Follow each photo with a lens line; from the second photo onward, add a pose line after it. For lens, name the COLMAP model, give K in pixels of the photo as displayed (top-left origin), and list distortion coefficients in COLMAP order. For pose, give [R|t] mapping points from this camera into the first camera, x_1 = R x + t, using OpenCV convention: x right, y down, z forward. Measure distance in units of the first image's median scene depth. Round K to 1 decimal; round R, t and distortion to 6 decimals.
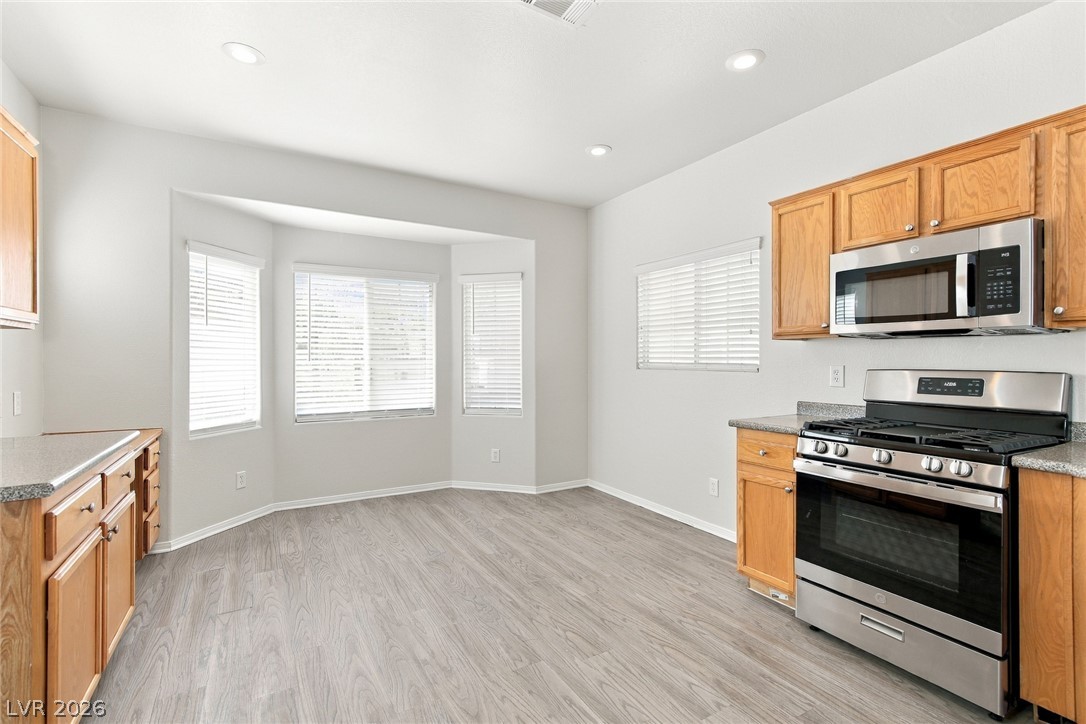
lens RADIAL K [[500.7, 0, 539.0], [0, 500.7, 360.3], [0, 0, 1]] dist [0.002731, 0.000415]
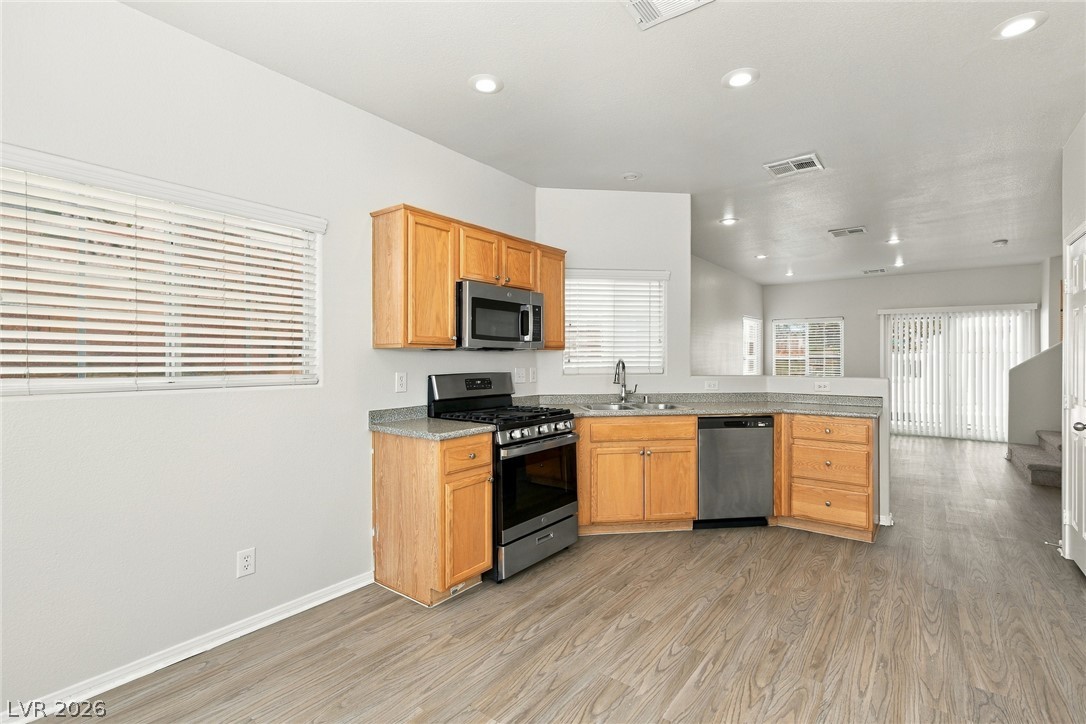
lens RADIAL K [[500.7, 0, 550.9], [0, 500.7, 359.7], [0, 0, 1]] dist [0.002731, 0.000415]
pose [[-0.403616, -0.005413, 0.914912, -0.429315], [-0.001536, 0.999985, 0.005239, -0.019102], [-0.914927, 0.000709, -0.403619, 0.920482]]
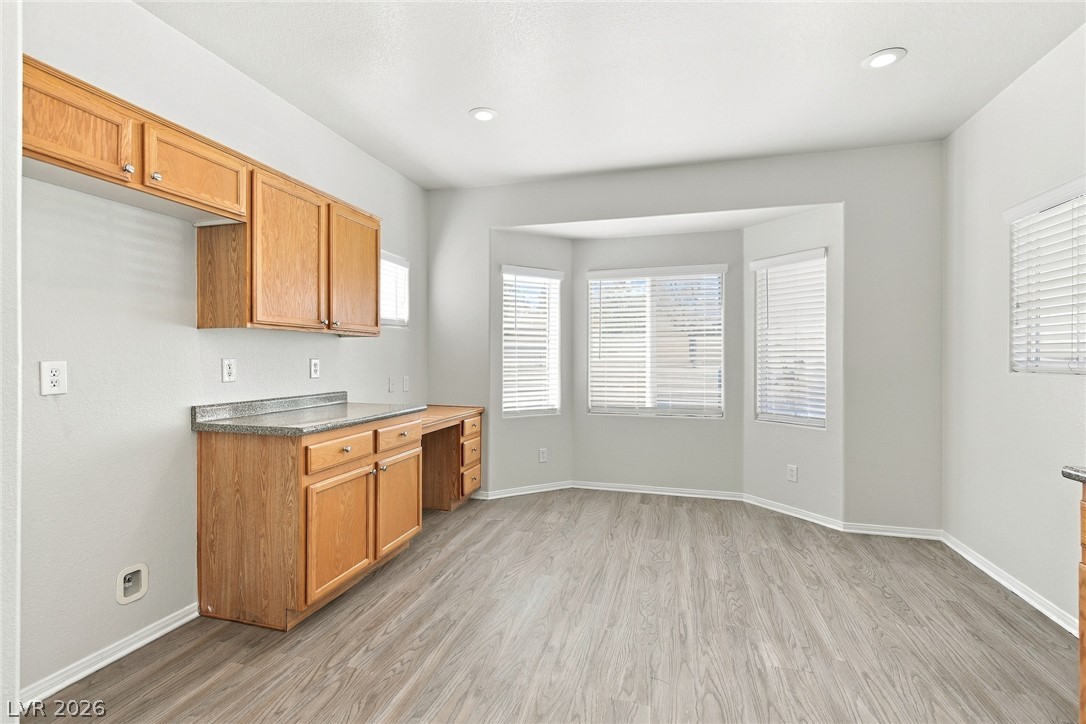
lens RADIAL K [[500.7, 0, 526.2], [0, 500.7, 359.4], [0, 0, 1]] dist [0.002731, 0.000415]
pose [[0.685437, 0.005933, -0.728108, 0.291217], [-0.003649, 0.999982, 0.004714, 0.000157], [0.728123, -0.000574, 0.685446, 0.153094]]
